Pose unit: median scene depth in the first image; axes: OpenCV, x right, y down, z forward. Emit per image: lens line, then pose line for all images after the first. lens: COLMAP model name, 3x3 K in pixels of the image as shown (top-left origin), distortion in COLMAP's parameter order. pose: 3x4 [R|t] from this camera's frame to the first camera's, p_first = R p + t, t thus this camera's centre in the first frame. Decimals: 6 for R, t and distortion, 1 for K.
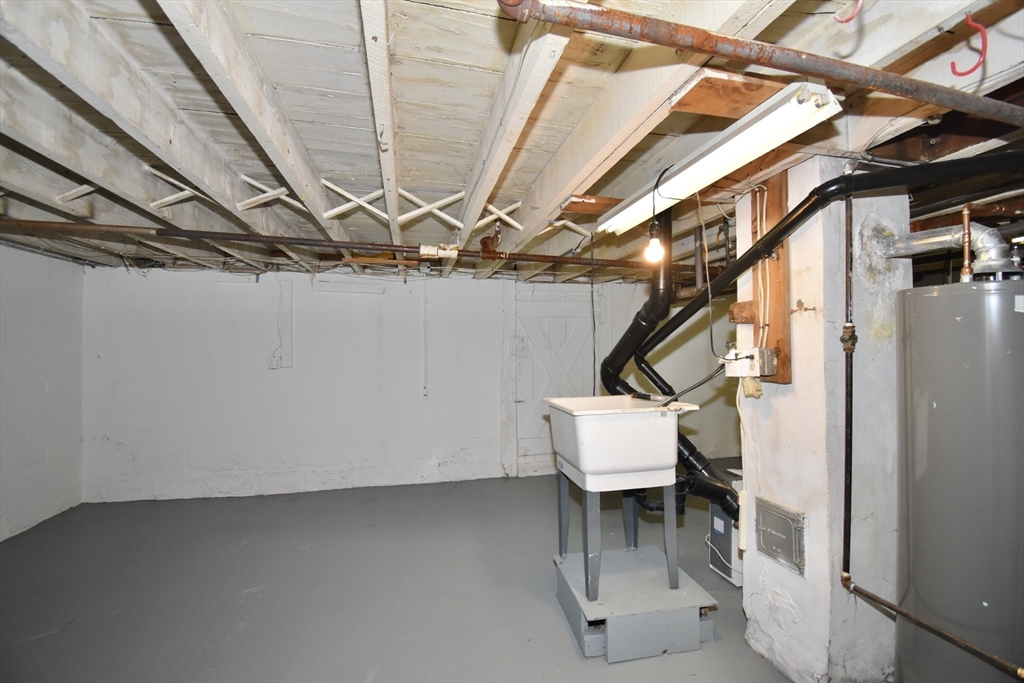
lens RADIAL K [[447.2, 0, 515.6], [0, 447.2, 339.8], [0, 0, 1]] dist [0.019144, -0.025450]
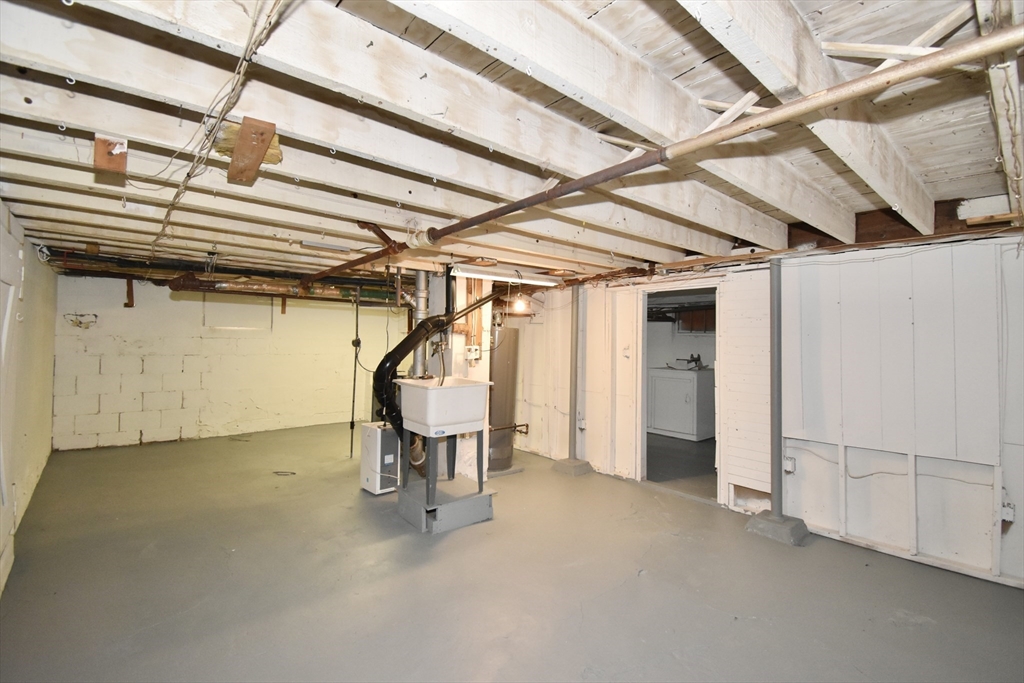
lens RADIAL K [[447.2, 0, 515.6], [0, 447.2, 339.8], [0, 0, 1]] dist [0.019144, -0.025450]
pose [[0.478785, 0.019333, -0.877719, -0.123550], [0.002574, 0.999722, 0.023425, -0.003801], [0.877929, -0.013475, 0.478602, 0.445688]]
